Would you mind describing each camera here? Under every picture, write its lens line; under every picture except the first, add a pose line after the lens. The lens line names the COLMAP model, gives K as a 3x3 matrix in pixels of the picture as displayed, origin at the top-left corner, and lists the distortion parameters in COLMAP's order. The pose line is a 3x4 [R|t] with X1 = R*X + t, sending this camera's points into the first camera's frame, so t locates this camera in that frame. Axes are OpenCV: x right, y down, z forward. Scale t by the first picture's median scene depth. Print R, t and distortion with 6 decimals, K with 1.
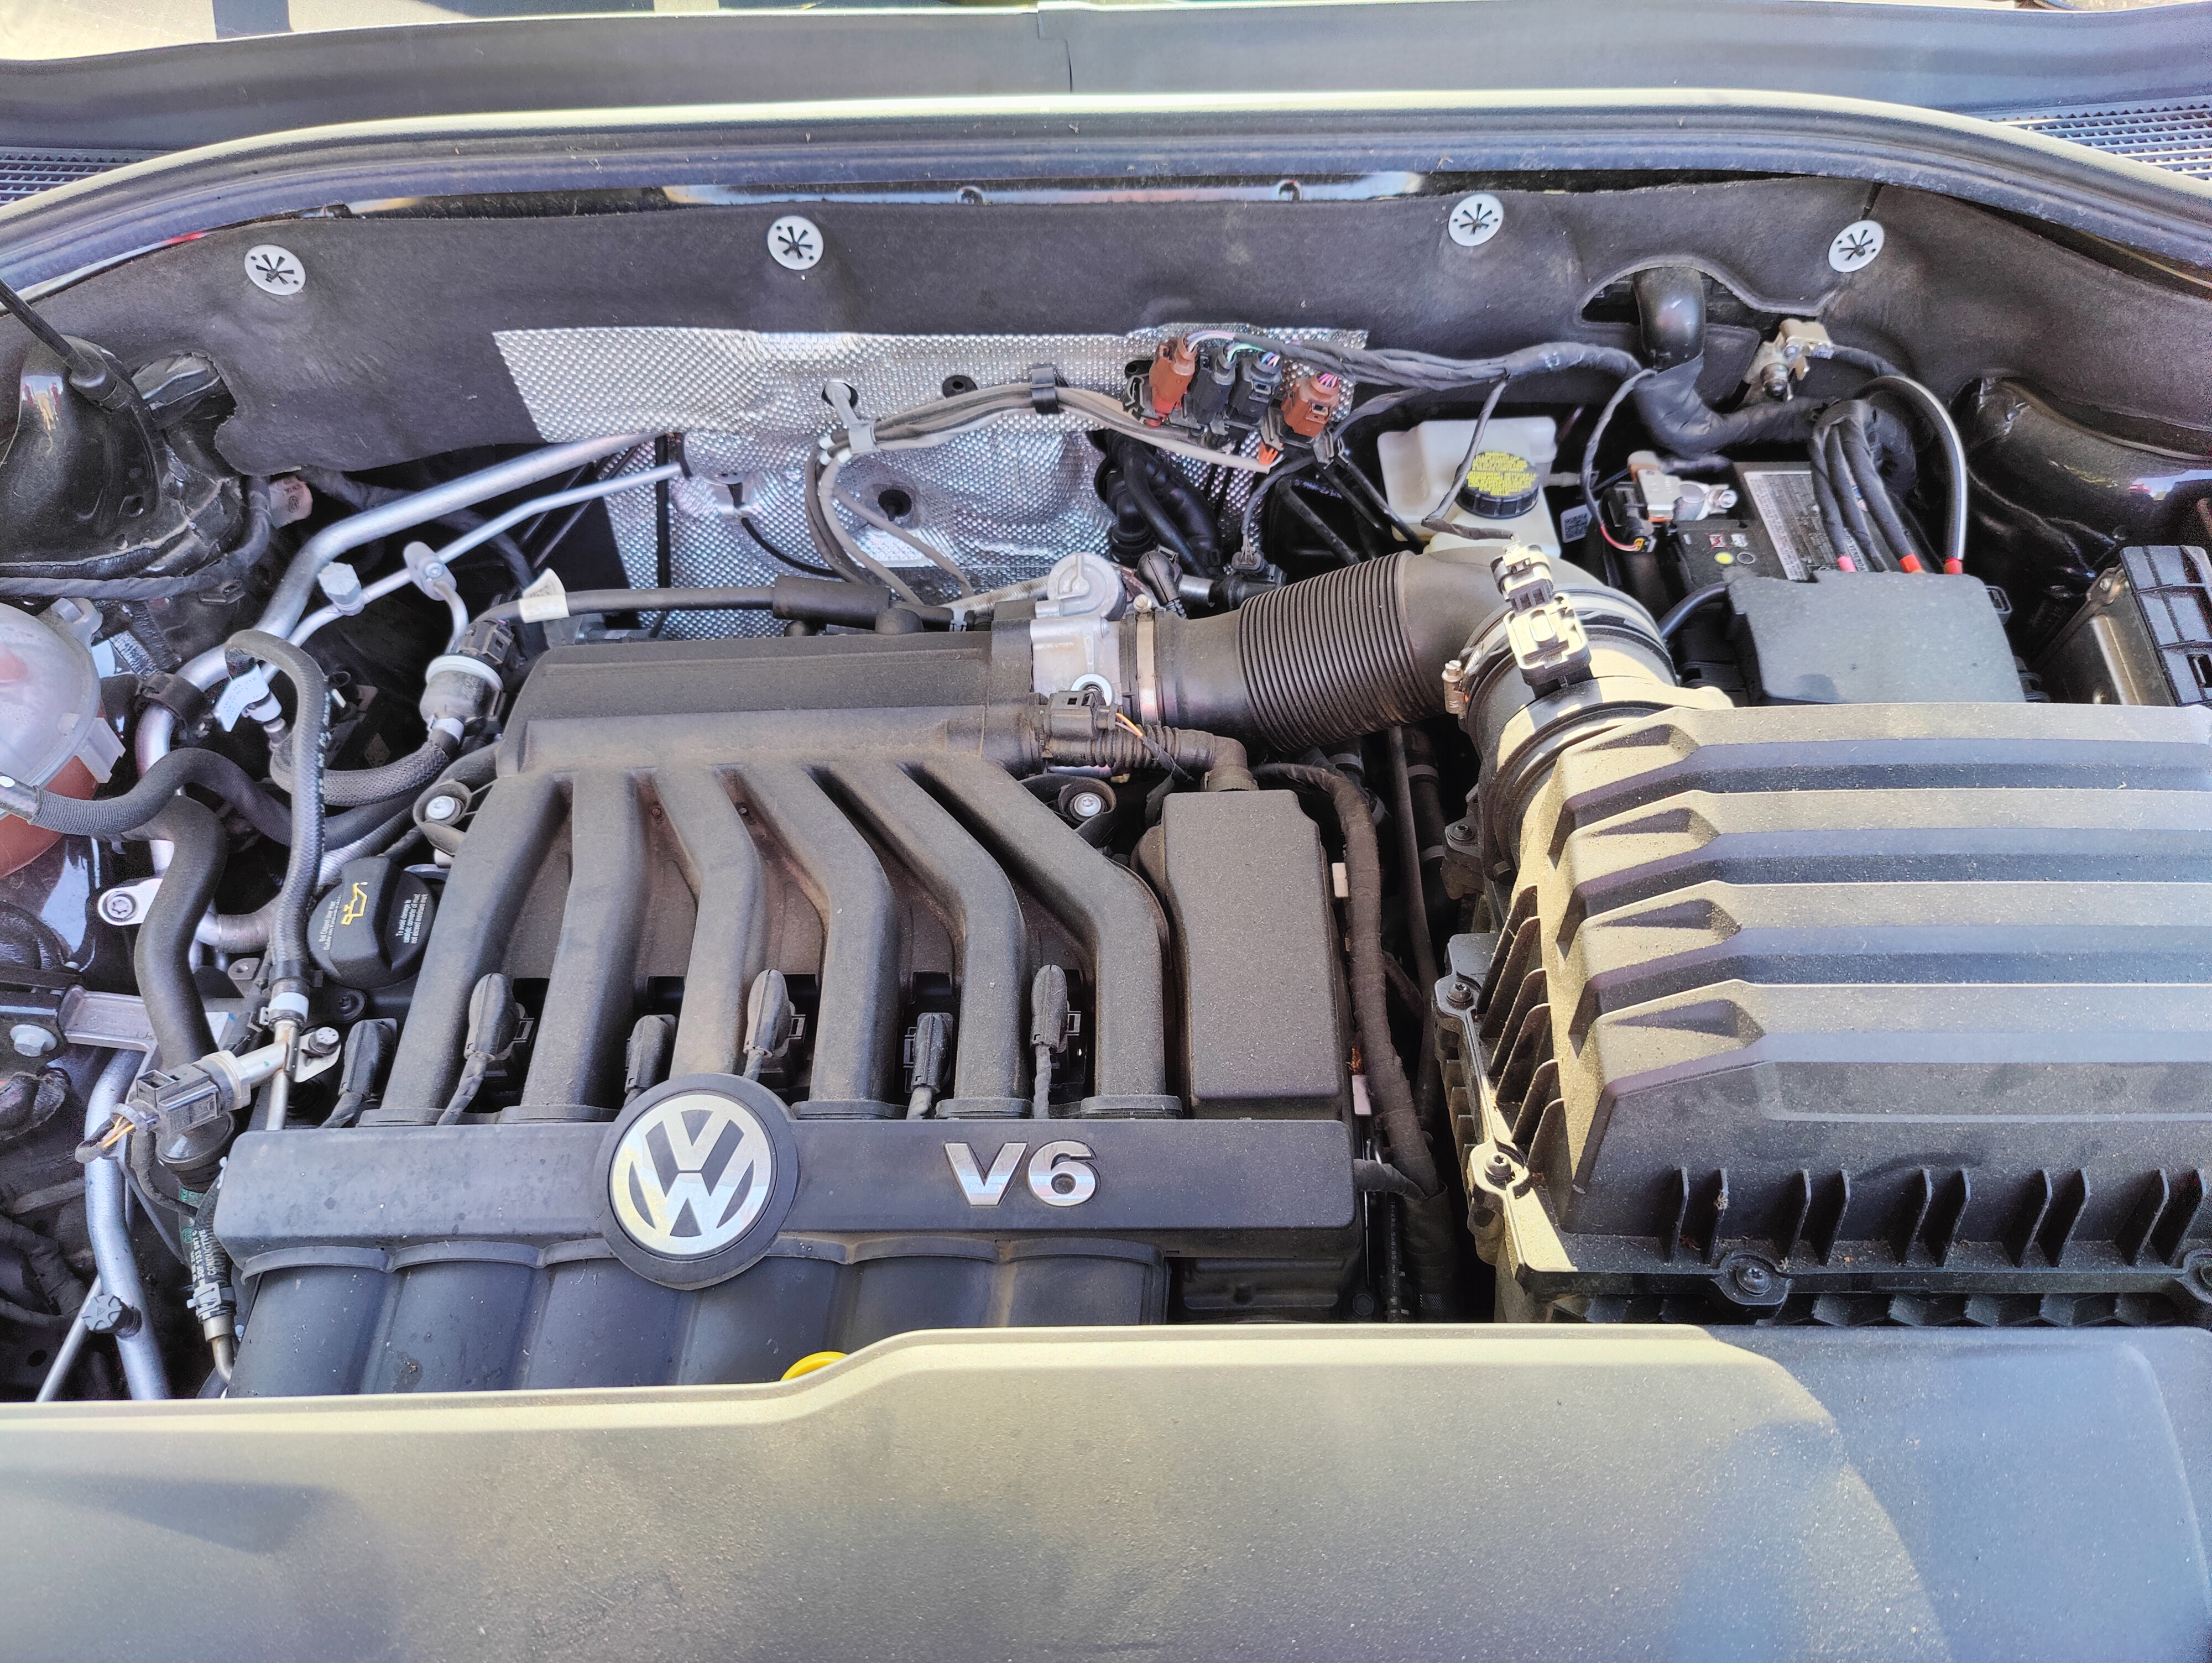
lens RADIAL K [[1497.2, 0, 1106.0], [0, 1497.2, 831.5], [0, 0, 1]] dist [-0.013638, 0.001963]
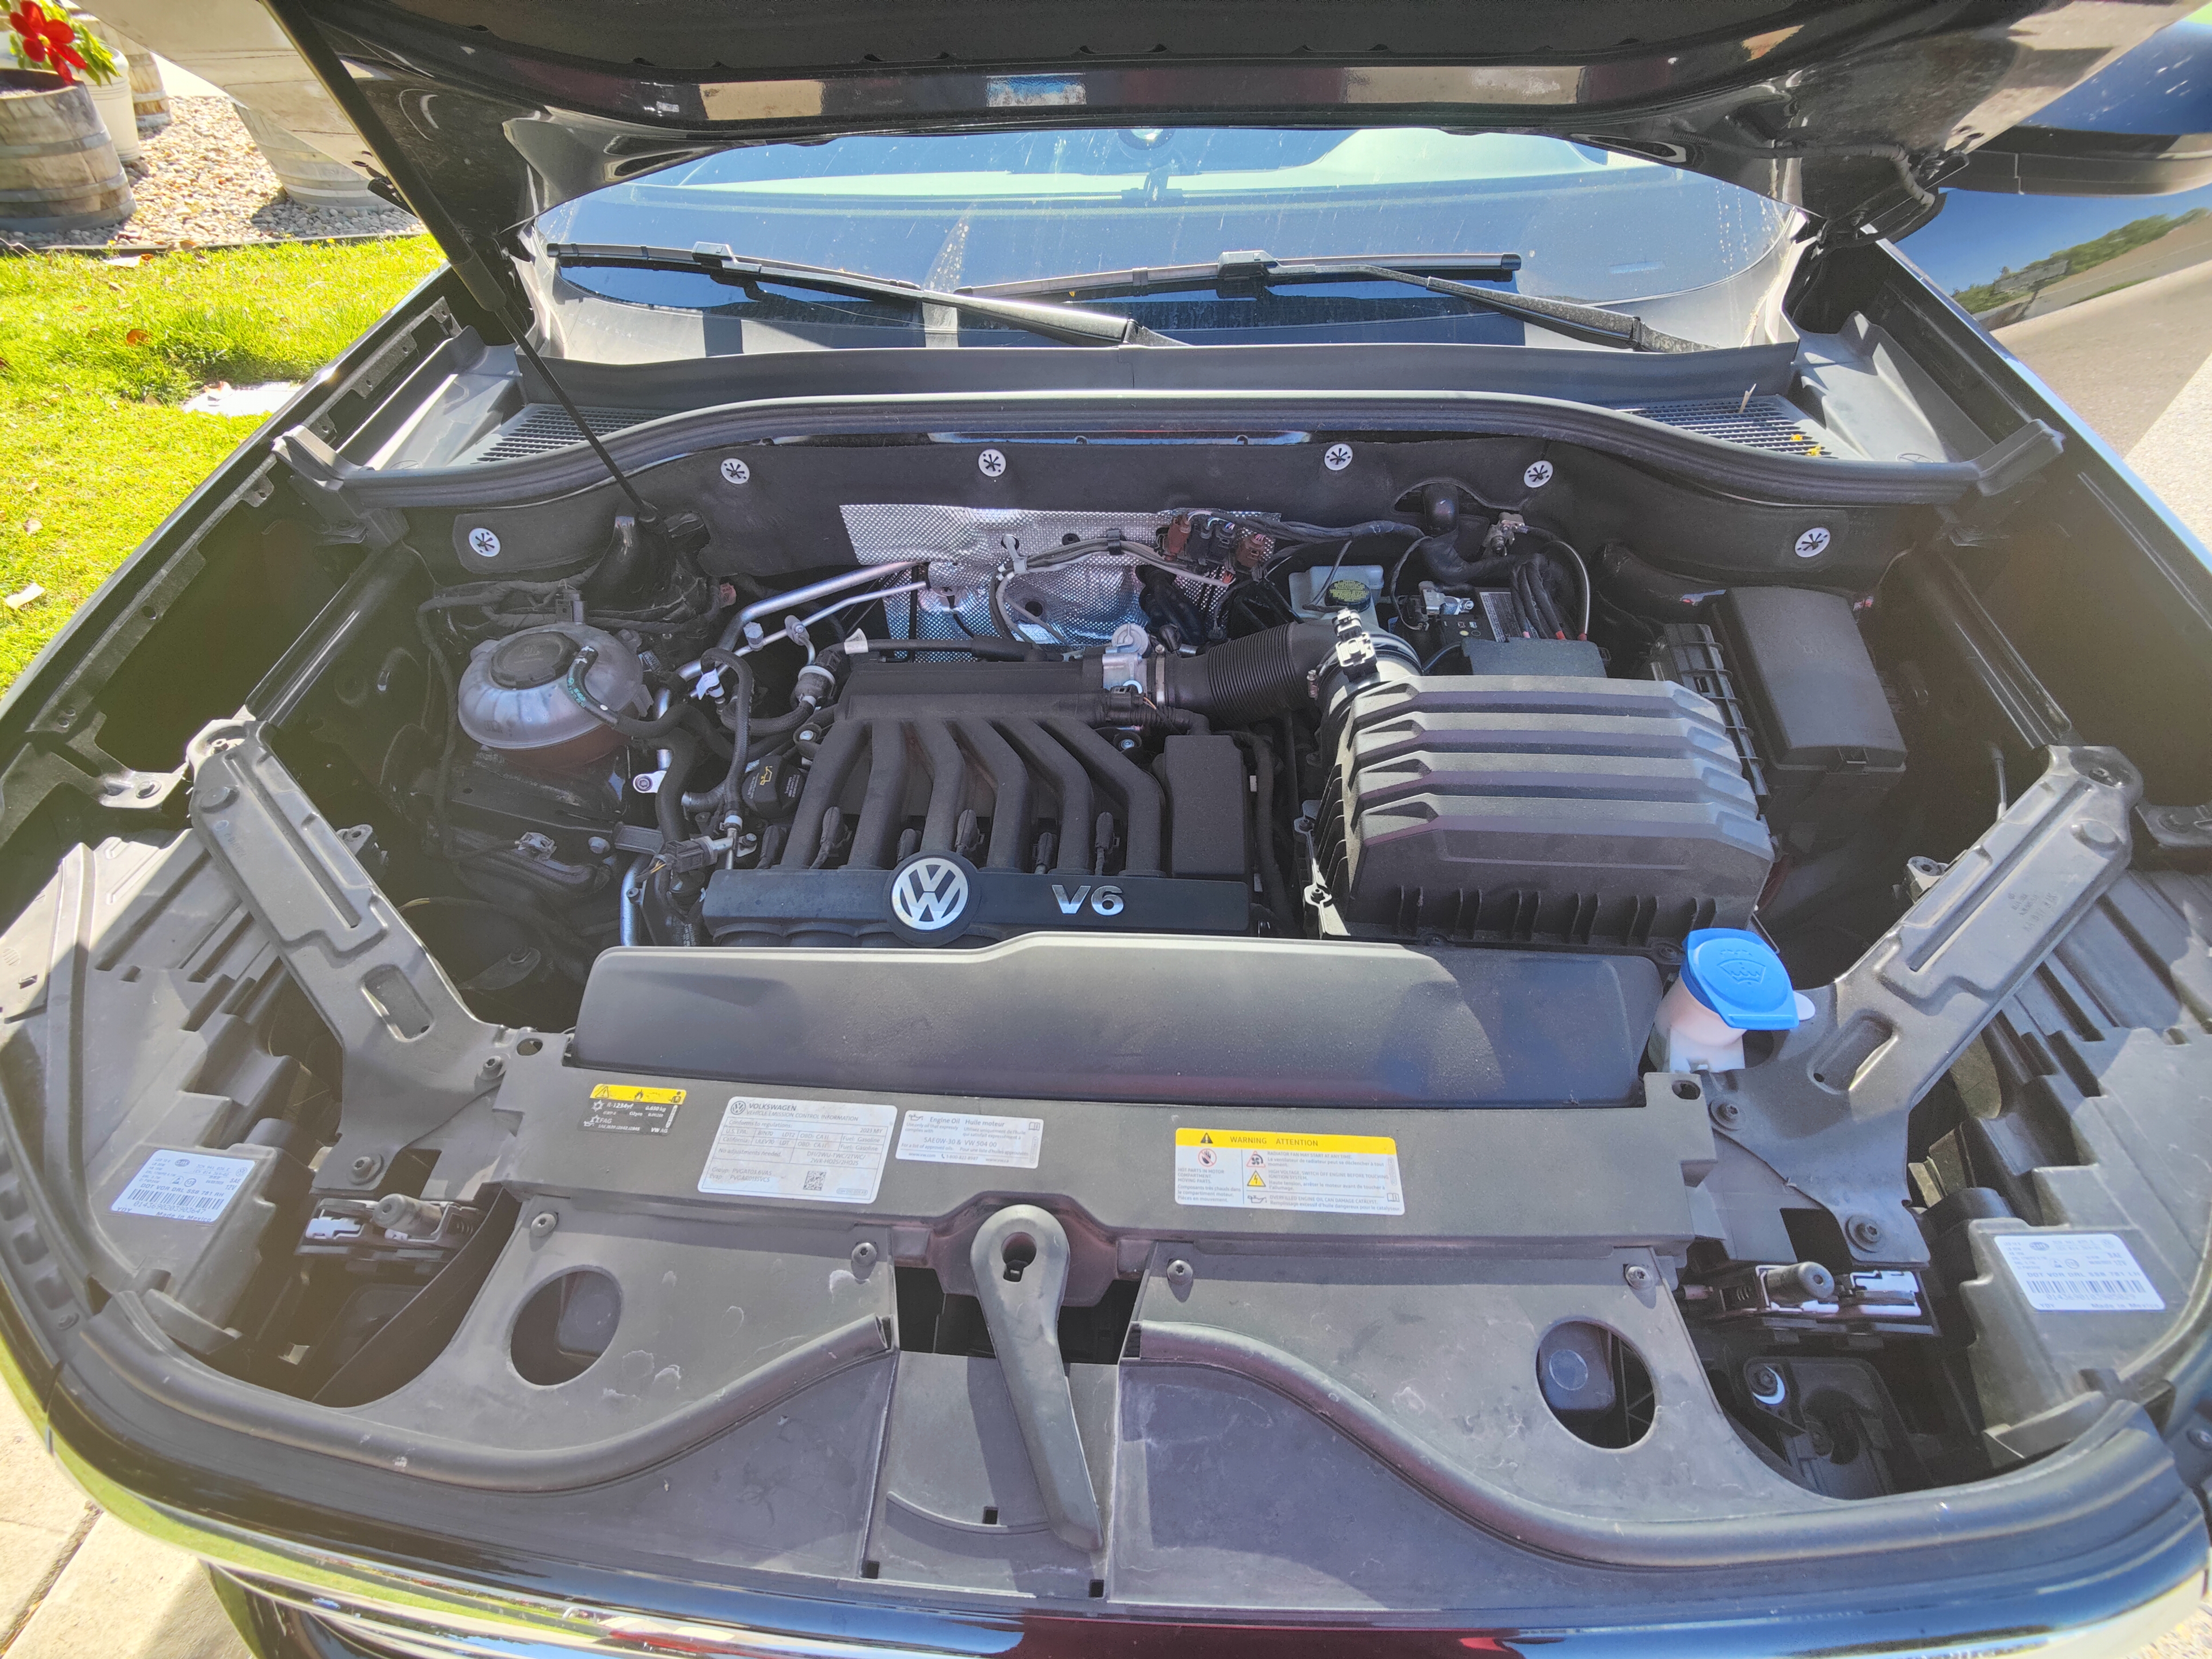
lens RADIAL K [[907.8, 0, 1097.4], [0, 907.8, 831.8], [0, 0, 1]] dist [-0.000208, -0.000335]
pose [[0.997951, 0.037591, -0.051767, 0.013596], [-0.039004, 0.998886, -0.026560, 0.126332], [0.050711, 0.028524, 0.998306, -0.191211]]
